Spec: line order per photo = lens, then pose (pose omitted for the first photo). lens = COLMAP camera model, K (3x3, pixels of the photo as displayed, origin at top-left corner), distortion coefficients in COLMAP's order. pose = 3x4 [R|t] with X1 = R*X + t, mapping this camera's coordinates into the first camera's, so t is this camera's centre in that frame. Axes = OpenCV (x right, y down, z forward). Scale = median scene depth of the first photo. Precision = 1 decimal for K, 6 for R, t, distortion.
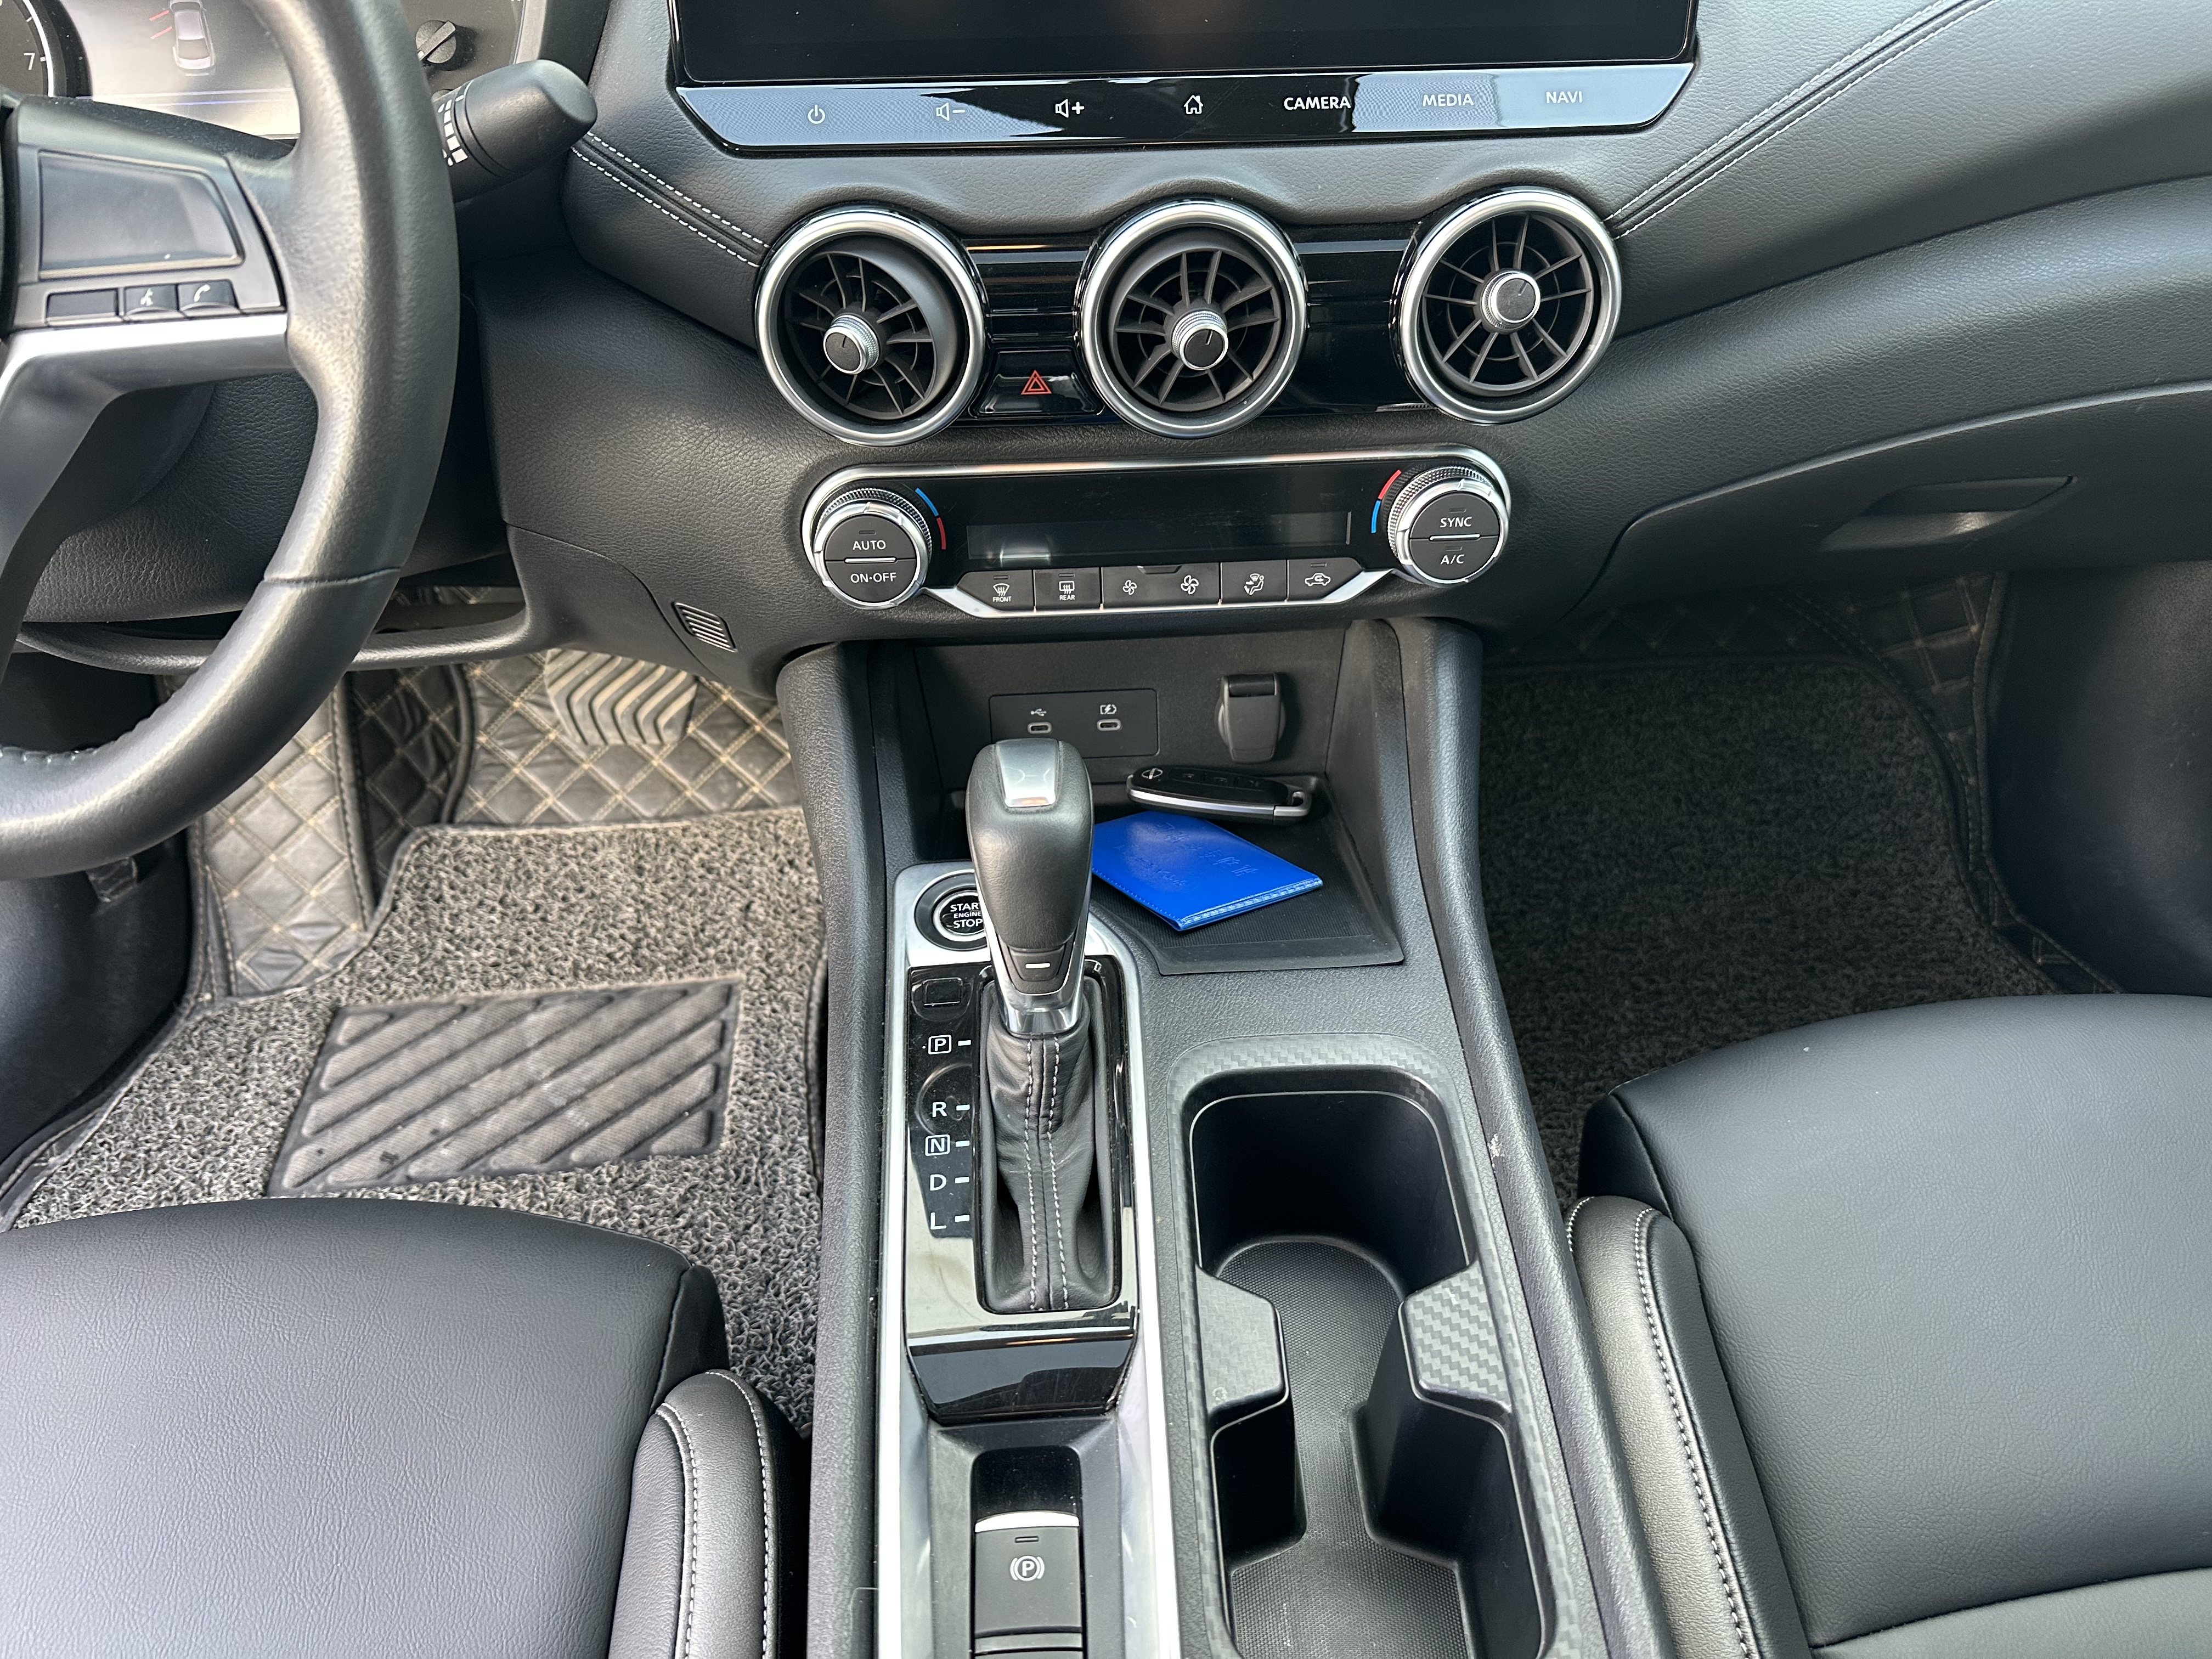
lens RADIAL K [[1537.7, 0, 1129.1], [0, 1537.7, 829.3], [0, 0, 1]] dist [0.161757, -0.344517]
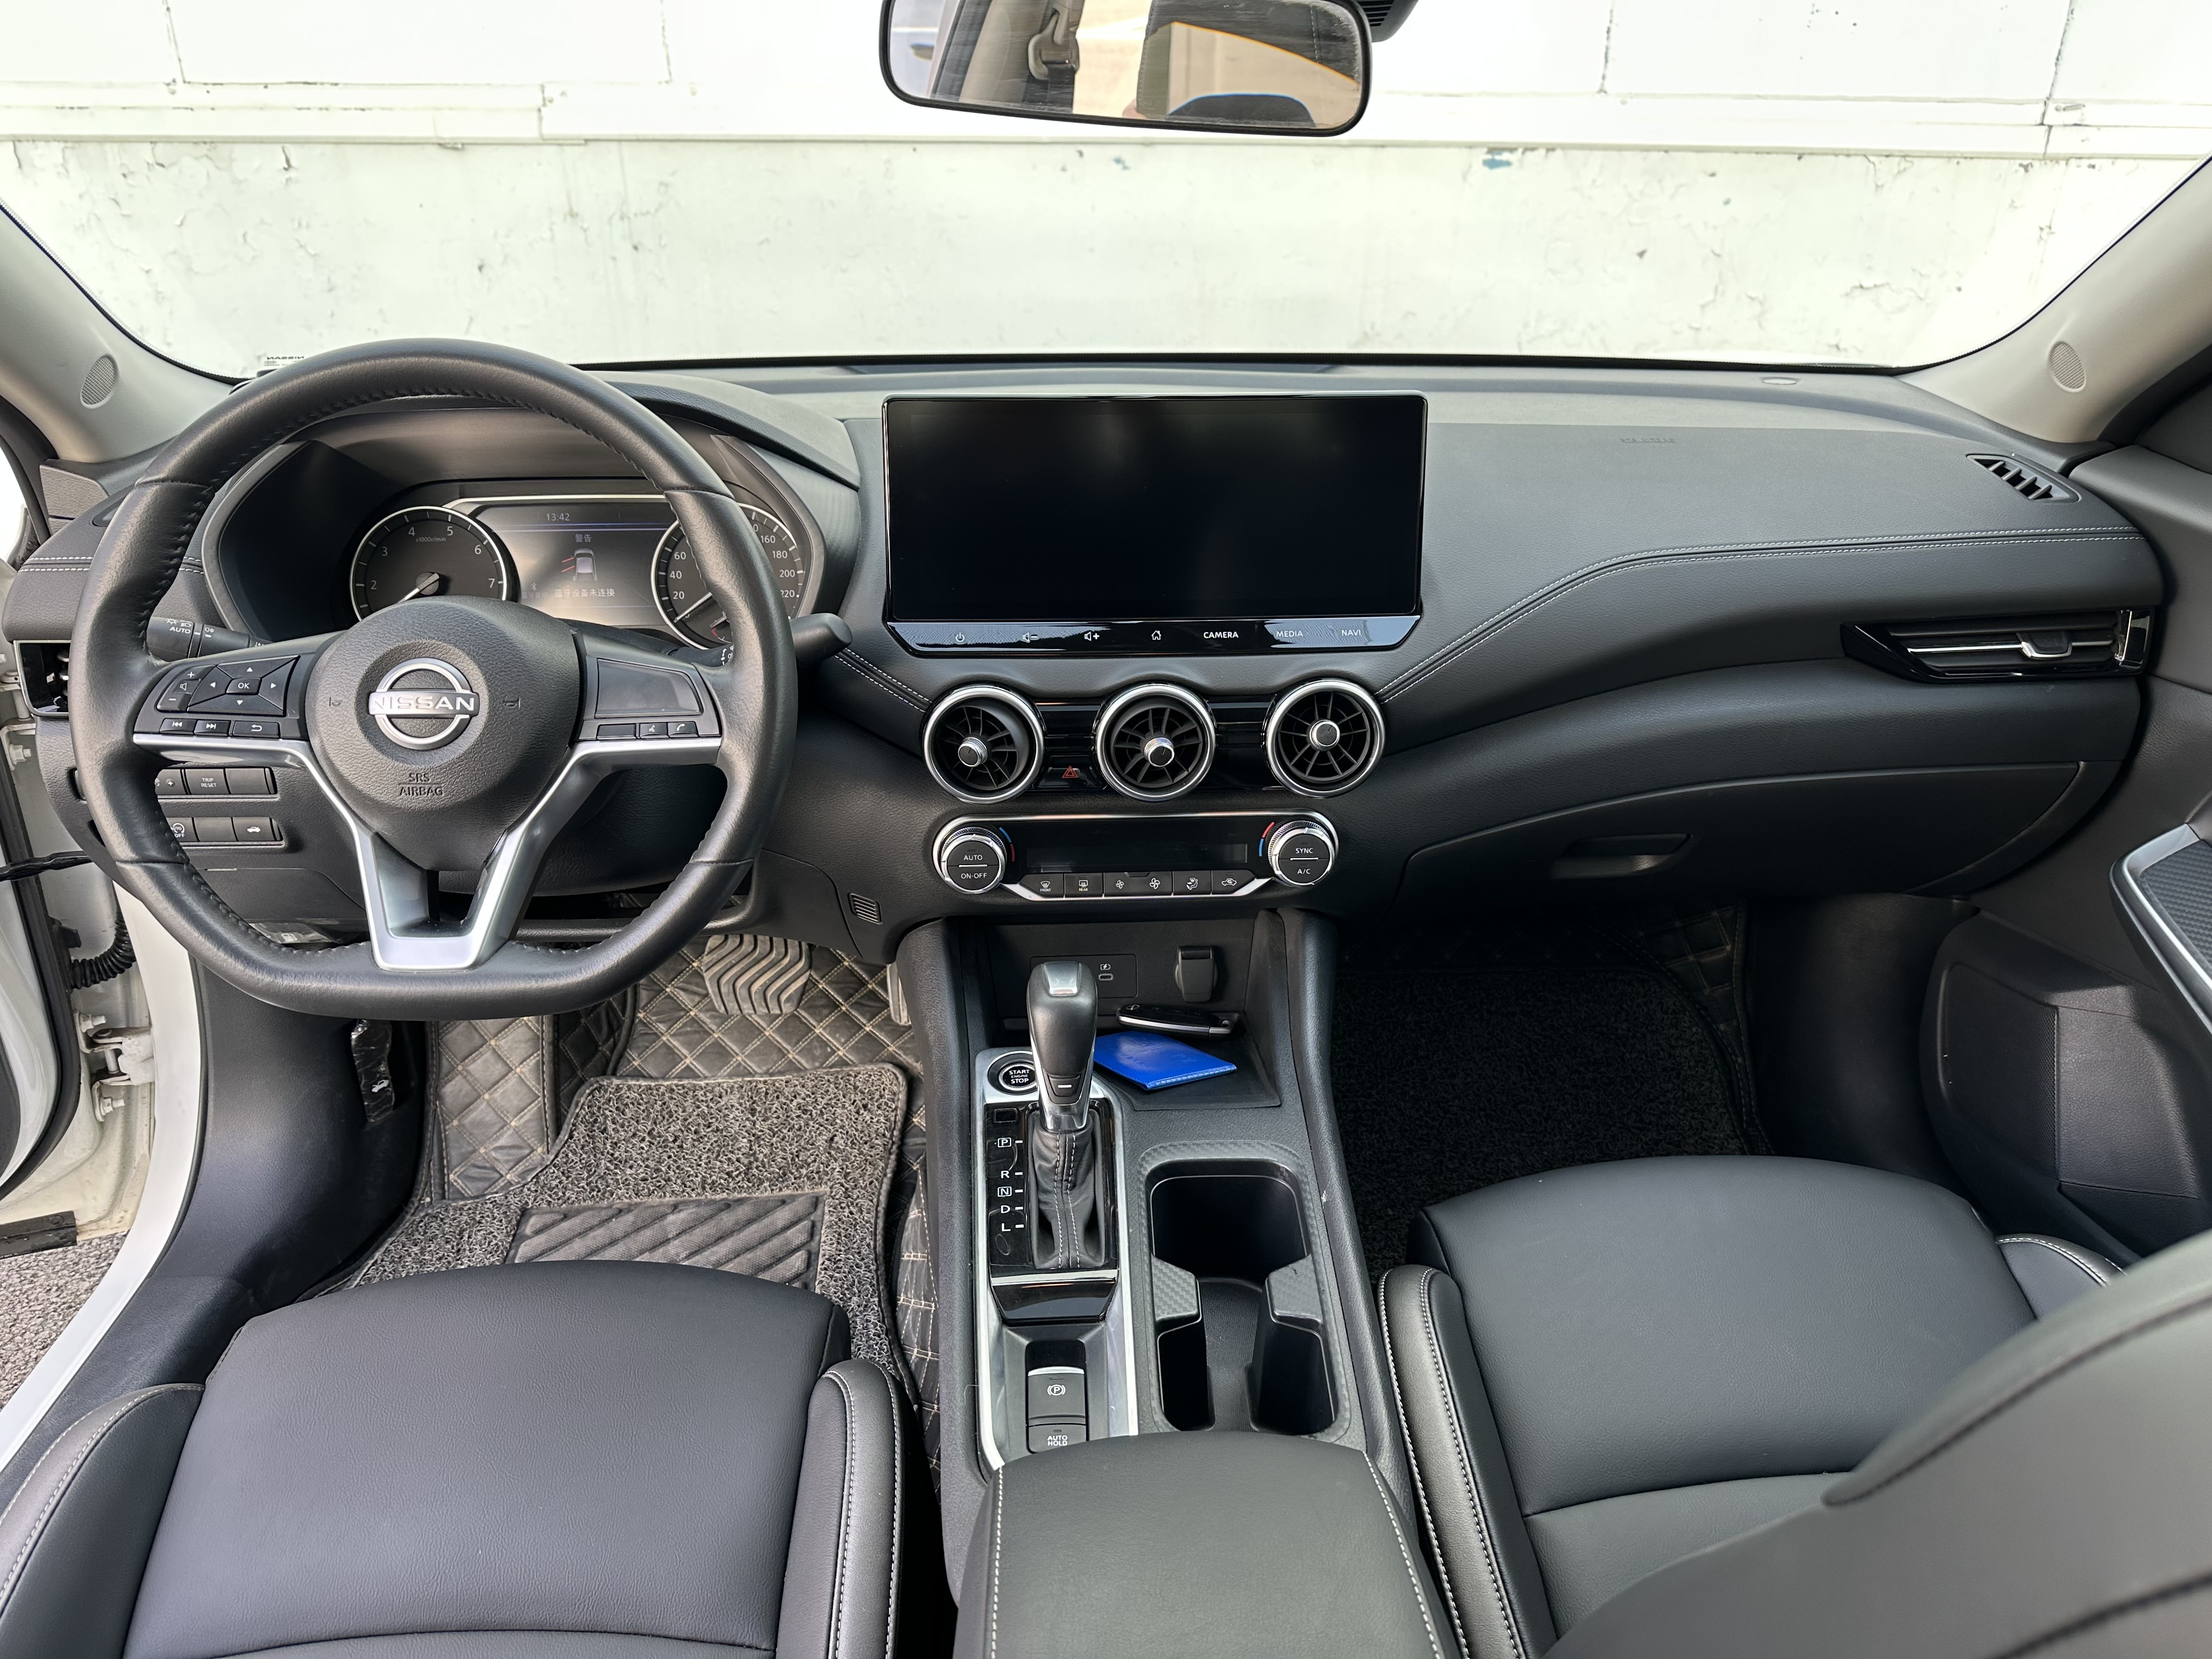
lens RADIAL K [[1576.5, 0, 1123.4], [0, 1576.5, 827.8], [0, 0, 1]] dist [0.095117, -0.111892]
pose [[0.999899, 0.014218, 0.000111, 0.001950], [-0.013802, 0.972466, -0.232637, 0.109387], [-0.003416, 0.232612, 0.972564, -0.415942]]
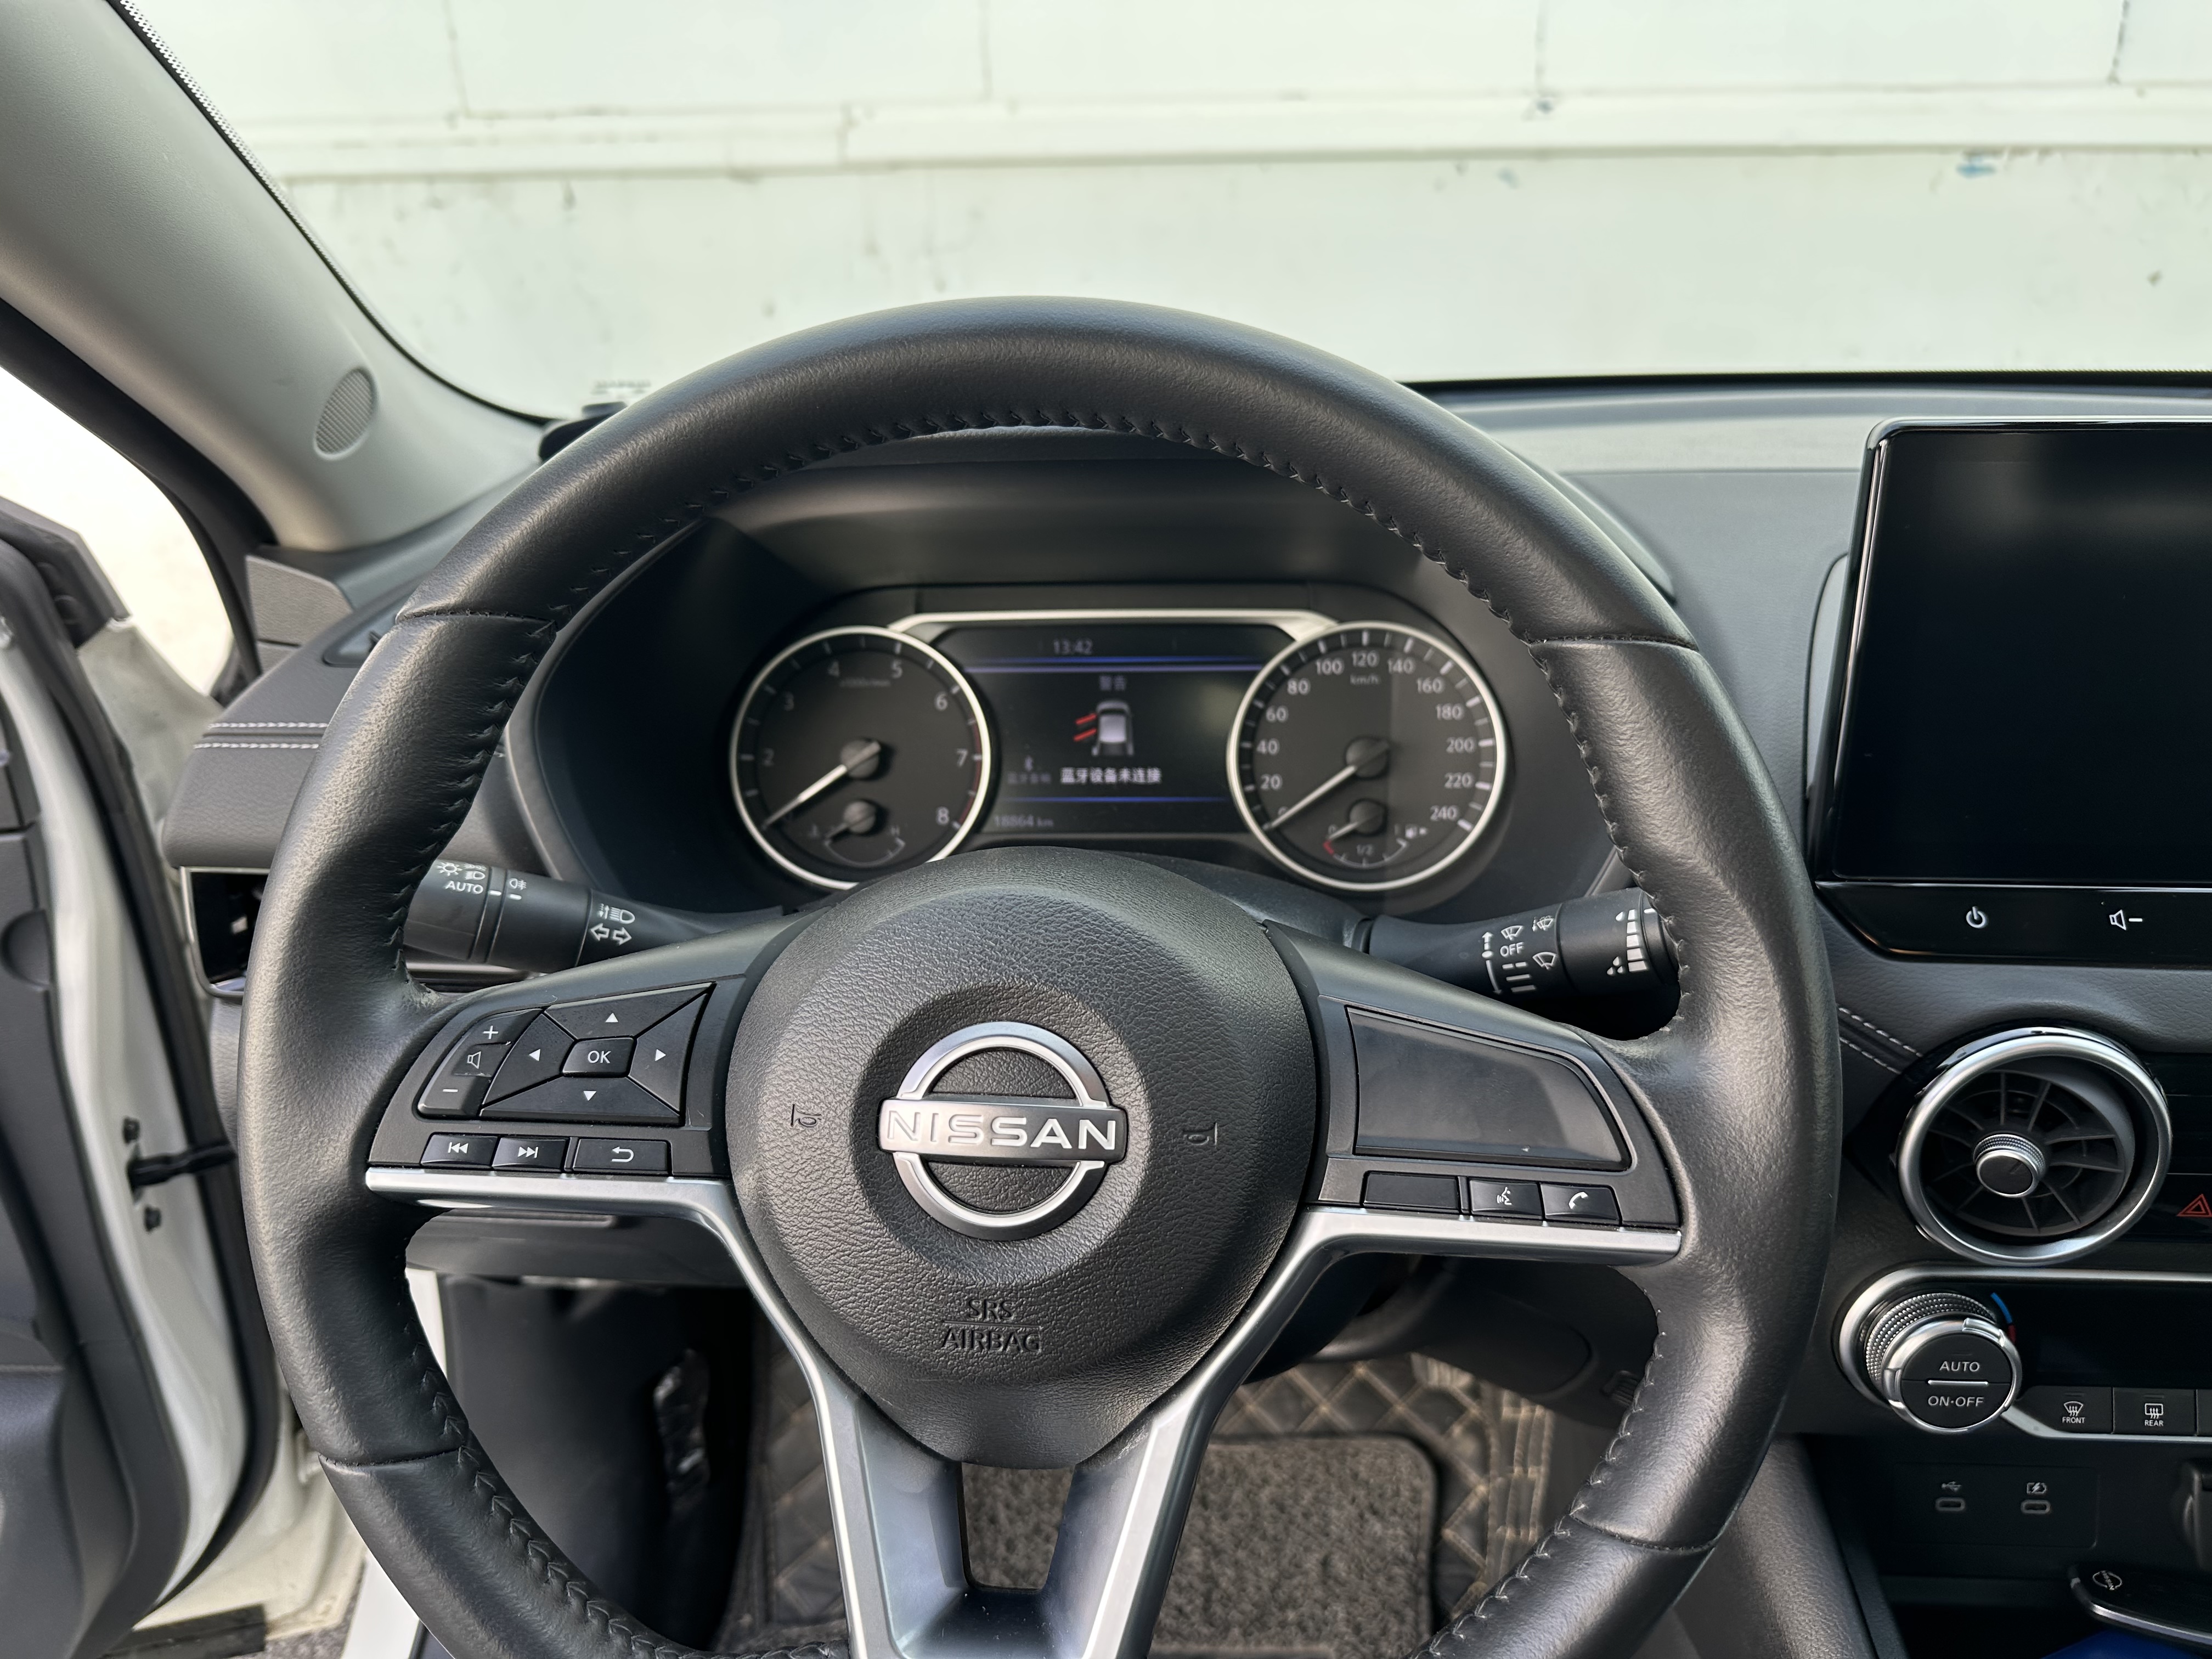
lens RADIAL K [[1558.7, 0, 1108.9], [0, 1558.7, 834.0], [0, 0, 1]] dist [0.065009, -0.074834]
pose [[0.992279, 0.041391, -0.116916, -0.296362], [-0.070593, 0.963558, -0.258015, -0.113592], [0.101976, 0.264276, 0.959041, 0.021982]]
